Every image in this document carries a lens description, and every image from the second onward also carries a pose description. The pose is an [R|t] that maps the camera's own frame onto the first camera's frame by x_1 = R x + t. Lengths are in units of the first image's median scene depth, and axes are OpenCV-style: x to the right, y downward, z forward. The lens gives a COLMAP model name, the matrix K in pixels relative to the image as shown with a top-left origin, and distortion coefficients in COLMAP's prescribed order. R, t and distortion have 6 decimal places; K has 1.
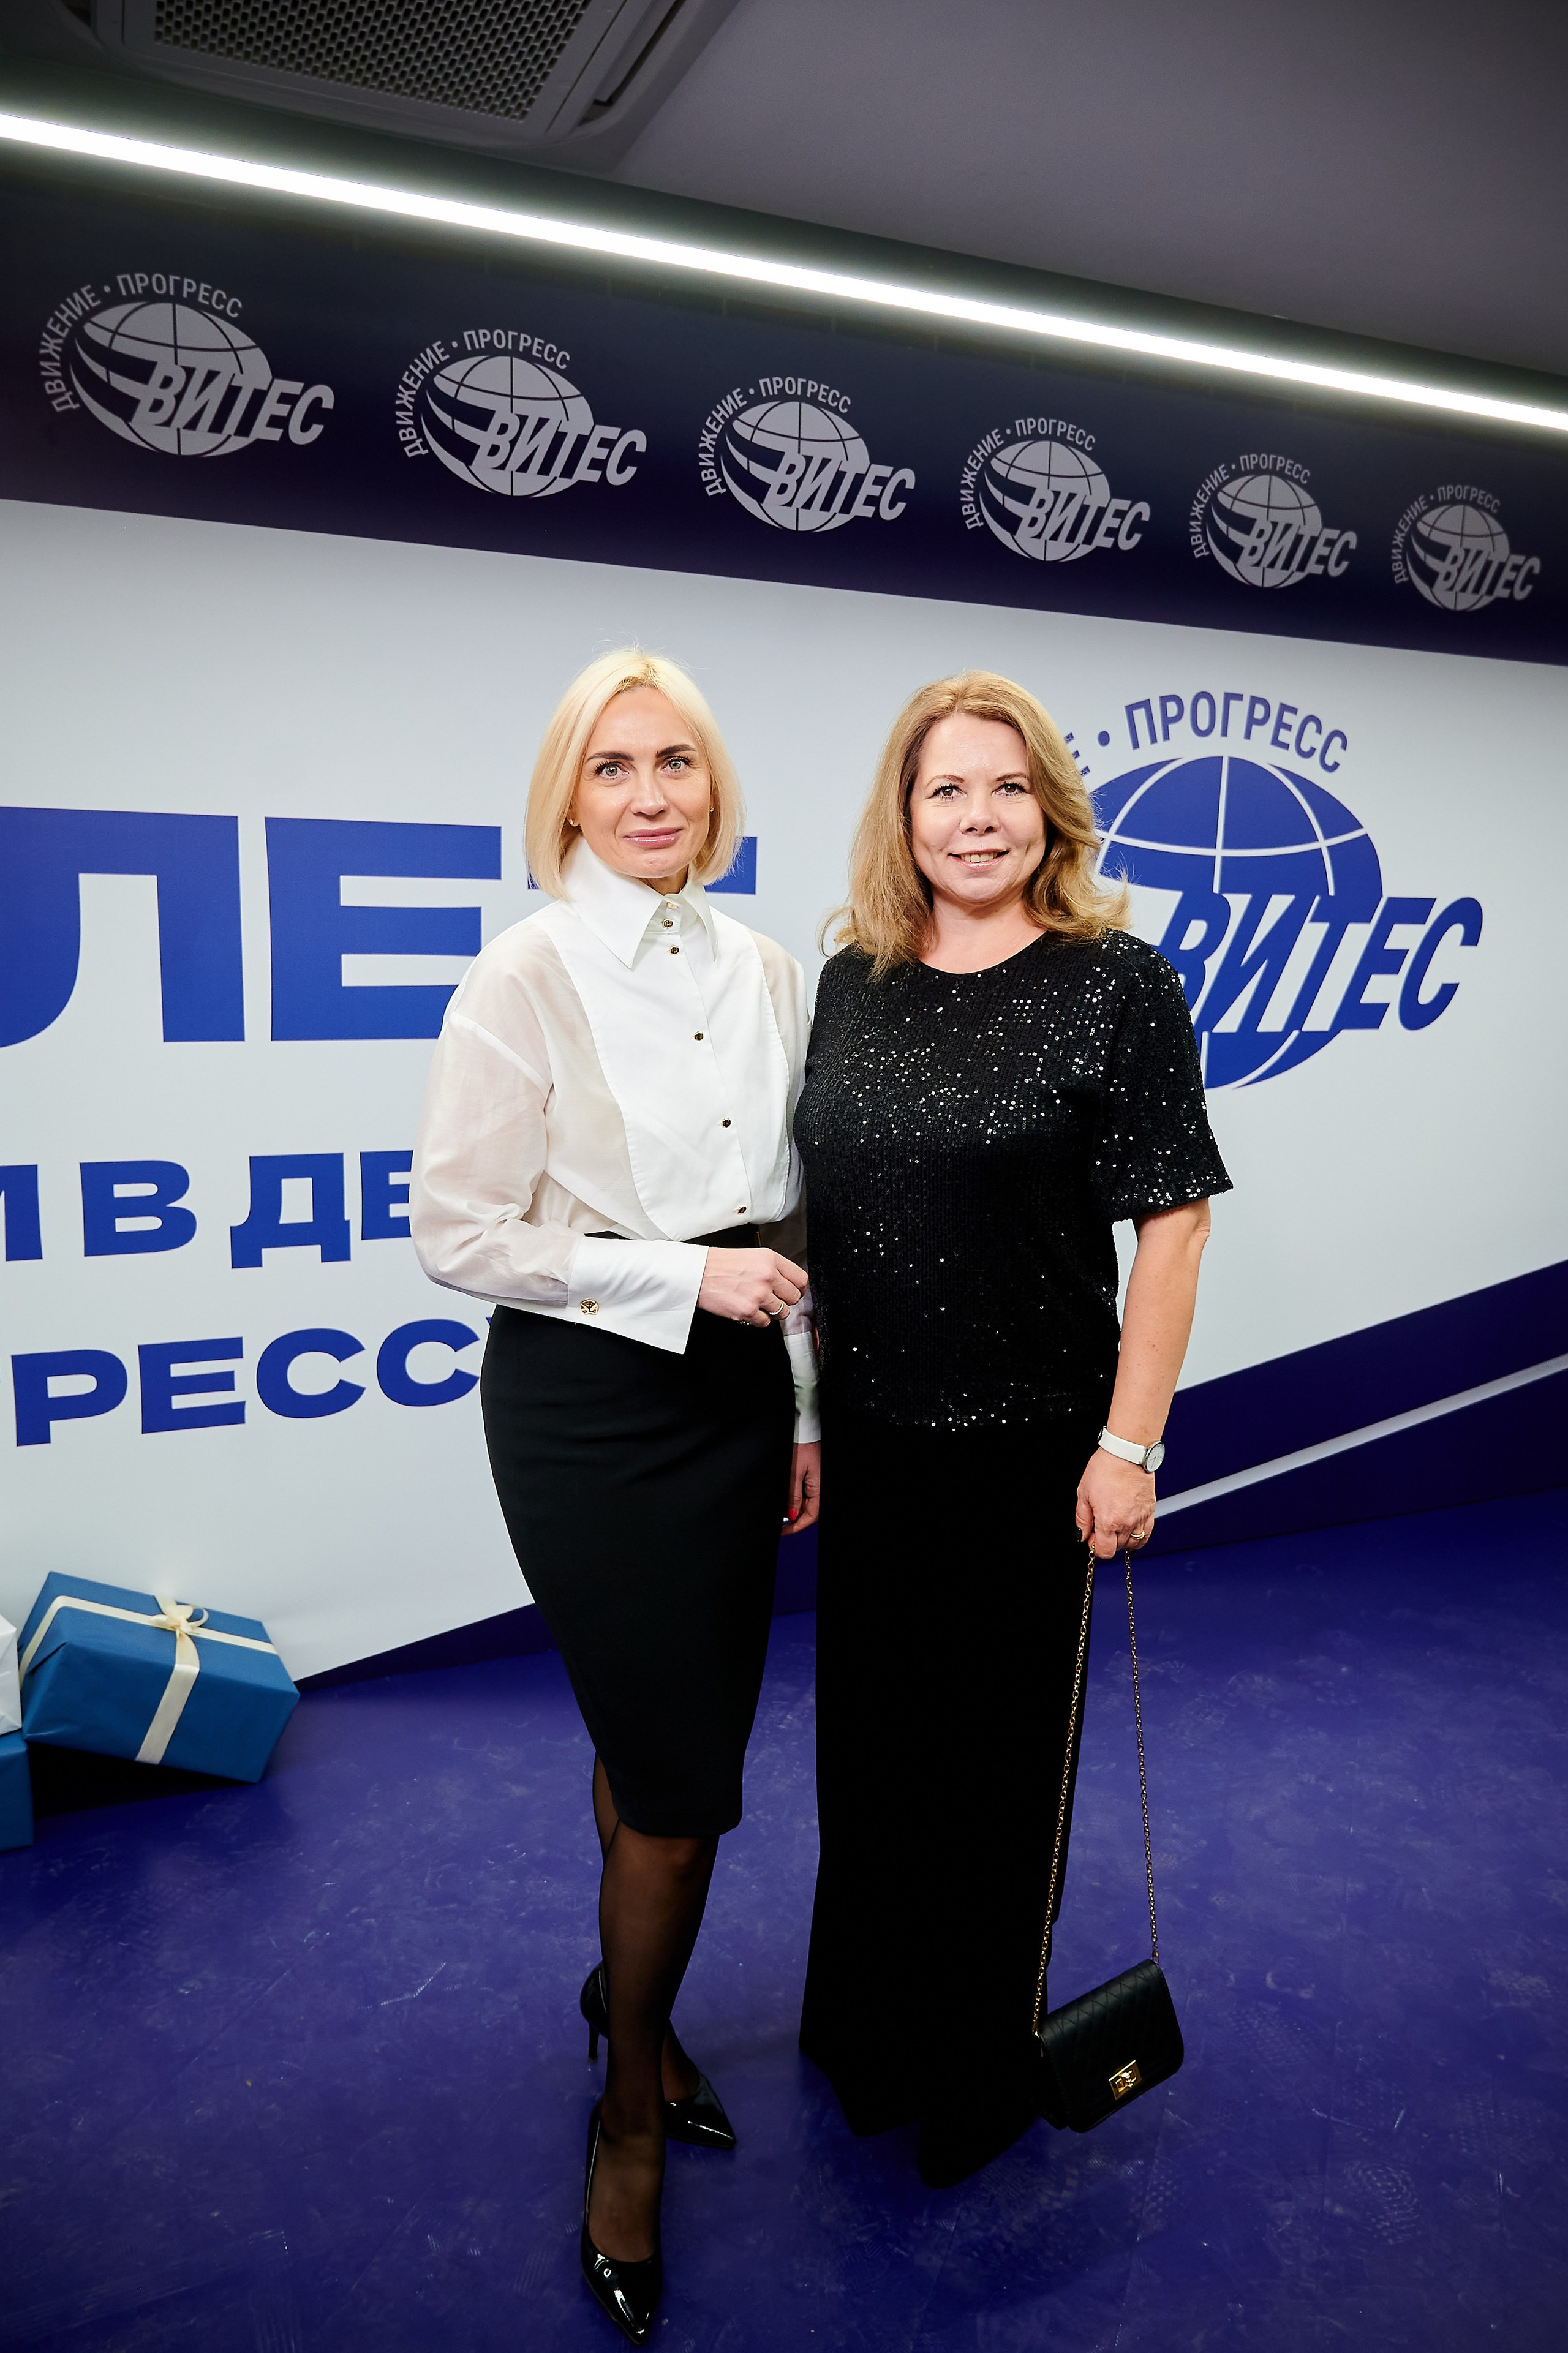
lens RADIAL K [[1615.8, 0, 779.0], [0, 1615.8, 1179.6], [0, 0, 1]] dist [-0.008816, 0.006780]
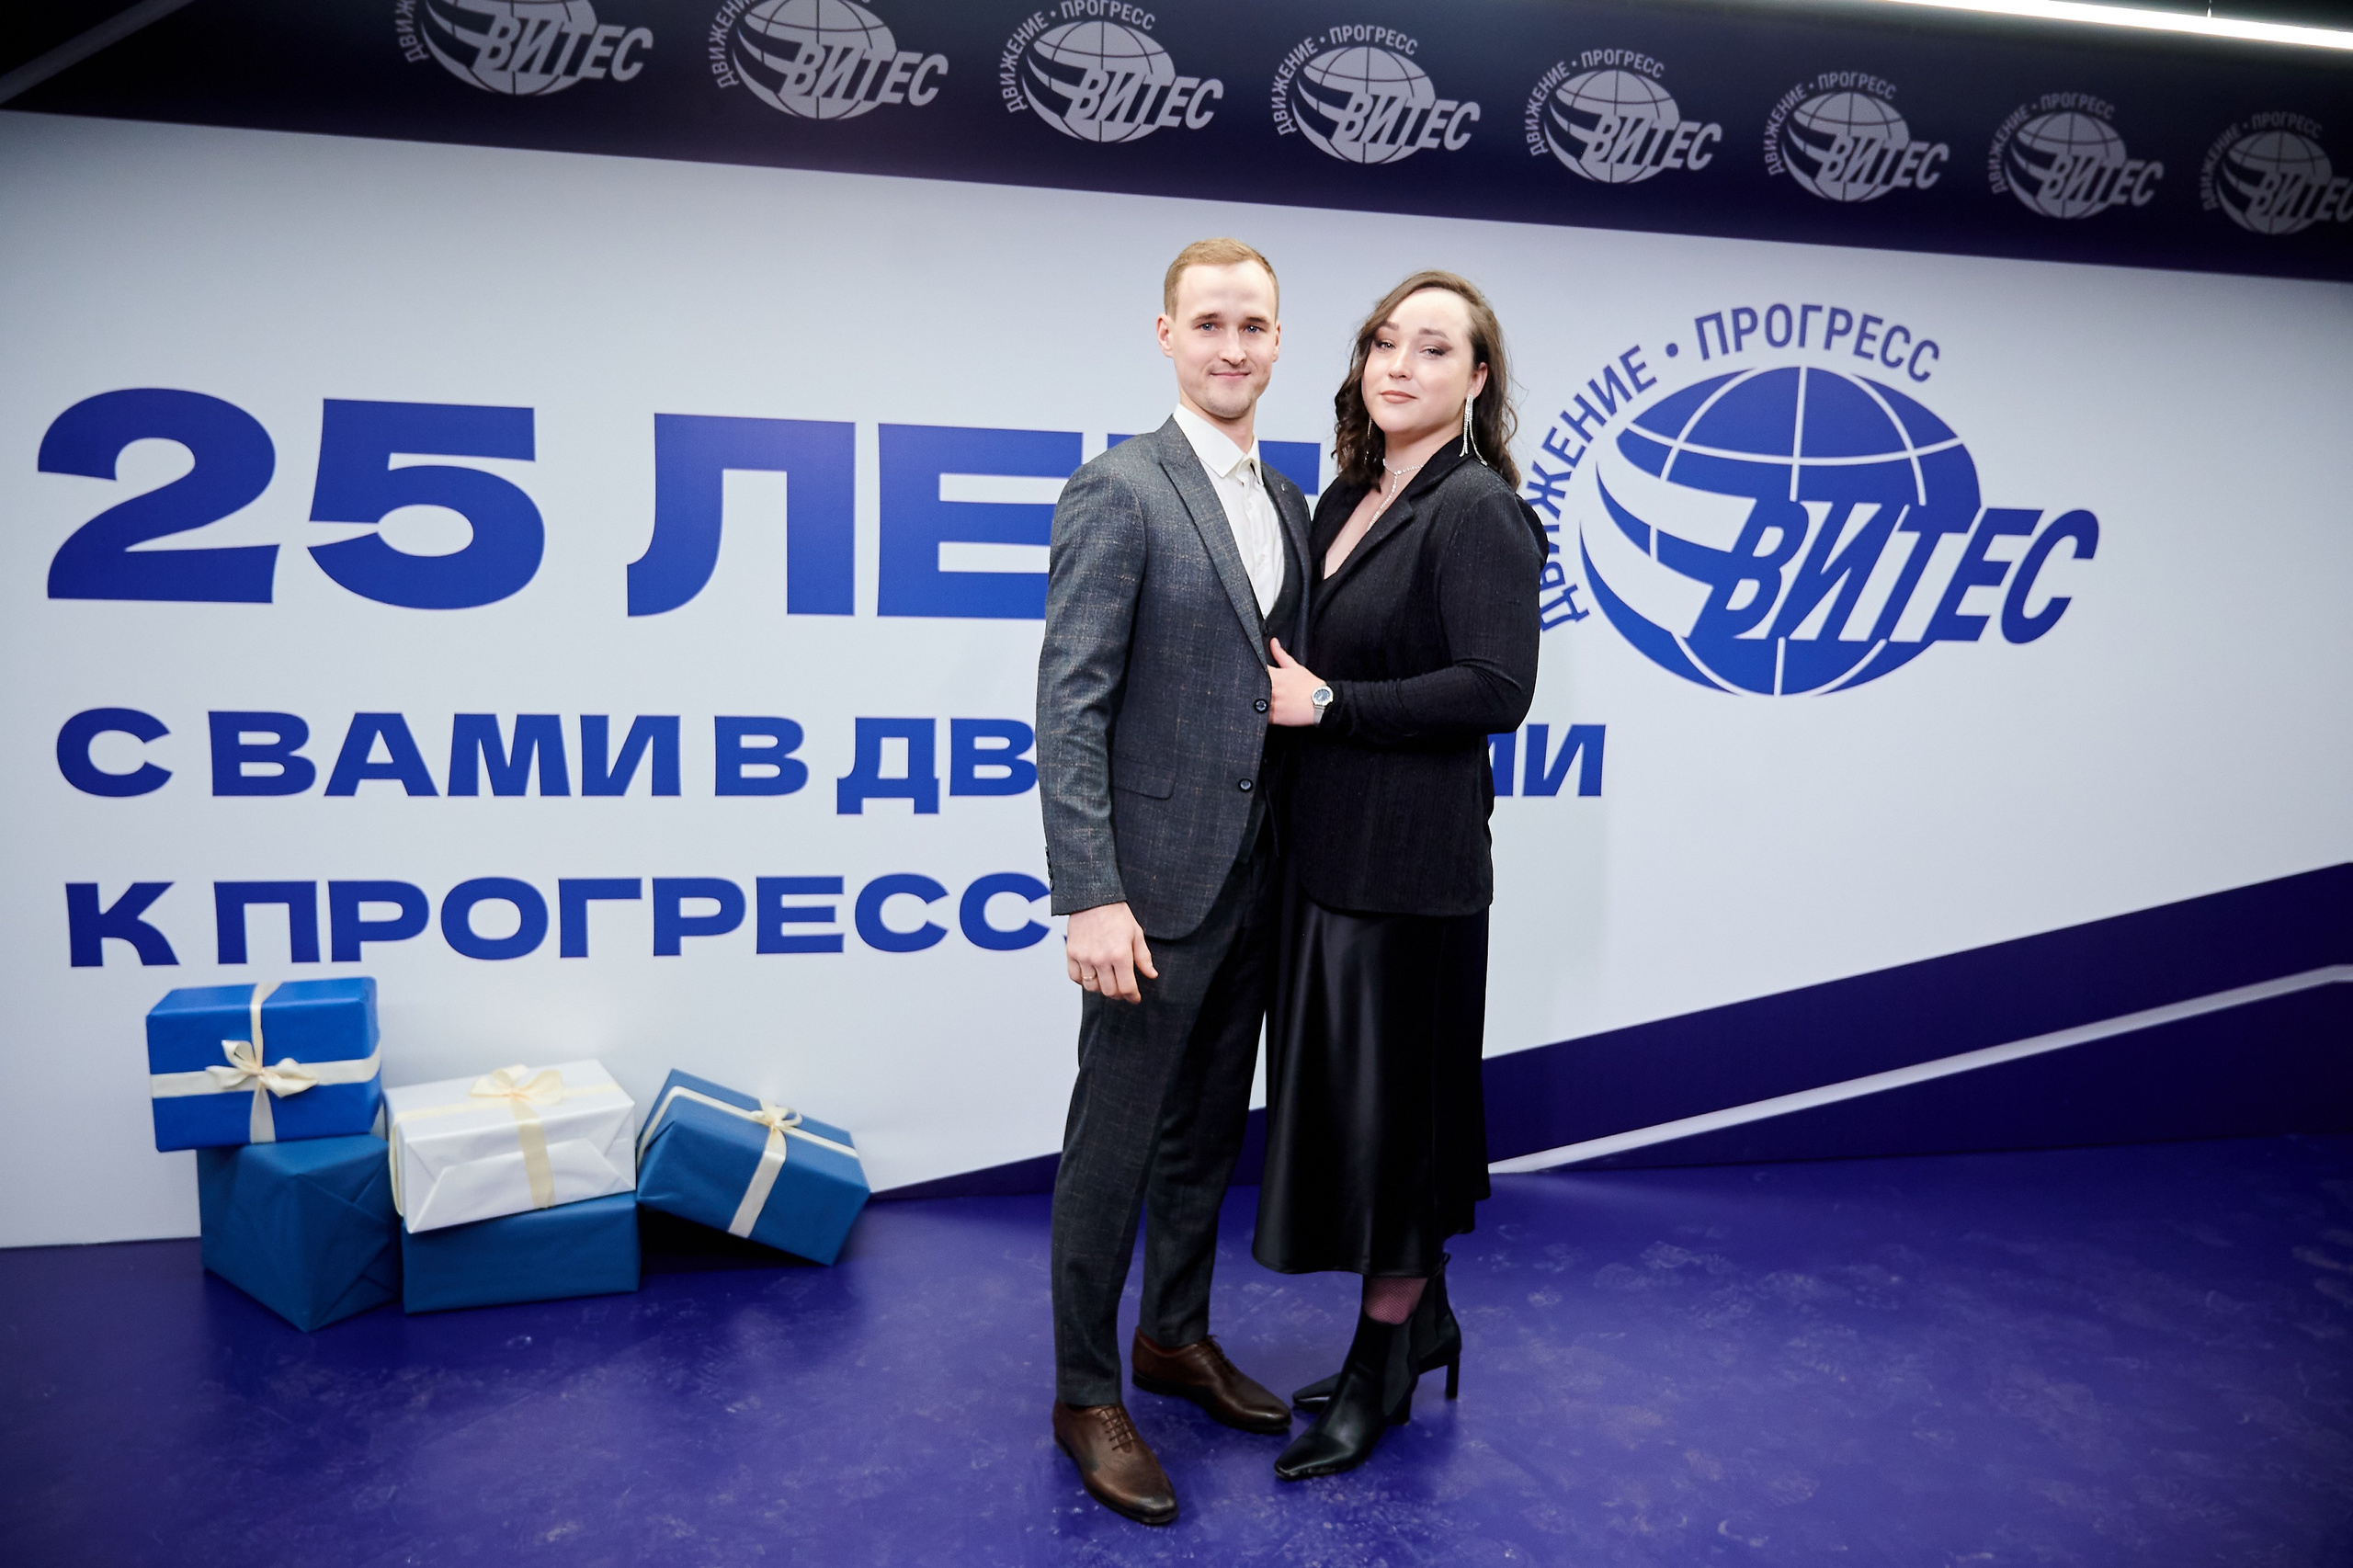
lens RADIAL K [[1615.7, 0, 1178.4], [0, 1615.7, 771.0], [0, 0, 1]] dist [-0.008816, 0.006780]
pose [[0.977861, 0.030832, -0.206972, 0.114369], [-0.041135, 0.998110, -0.045661, 0.056414], [0.205173, 0.053164, 0.977281, -0.061777]]
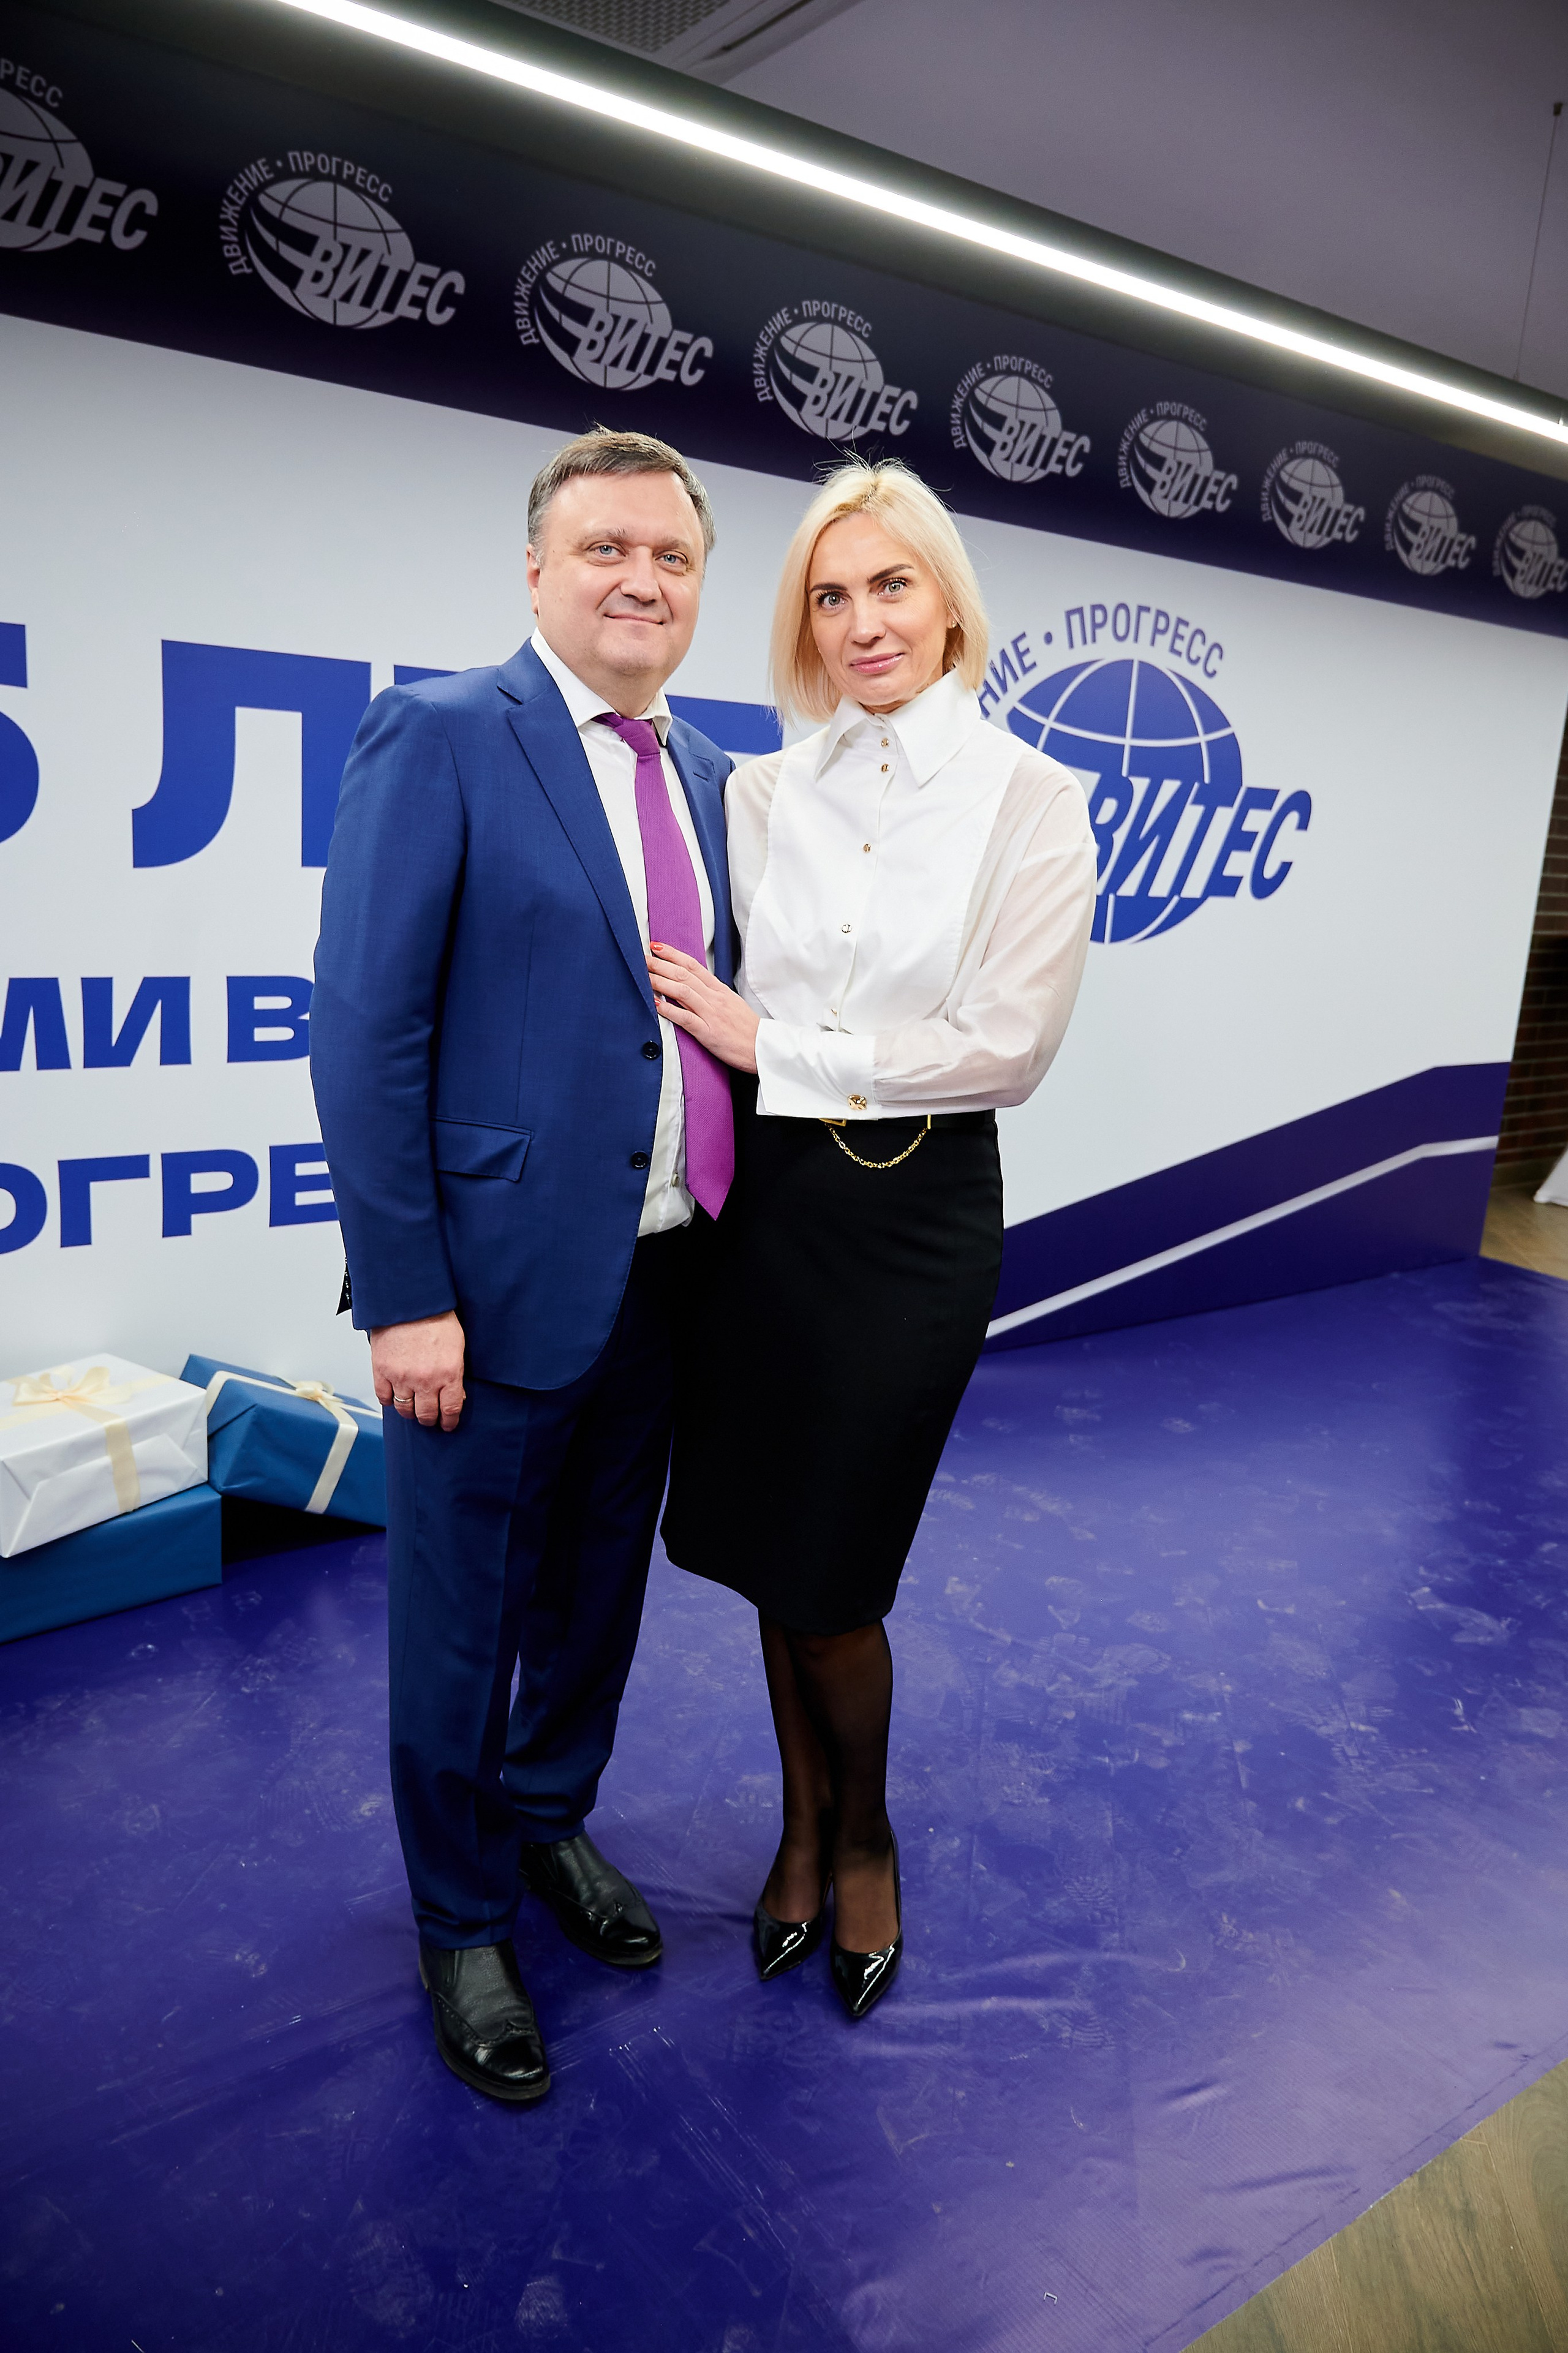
lens RADIAL K [[1615.8, 0, 783.4], [0, 1615.8, 1164.1], [0, 0, 1]] dist [-0.008816, 0.006780]
pose [[0.977030, -0.012059, 0.212762, -0.242134], [0.002098, 0.998893, 0.046985, 0.053815], [-0.213093, -0.045459, 0.975974, -0.123762]]
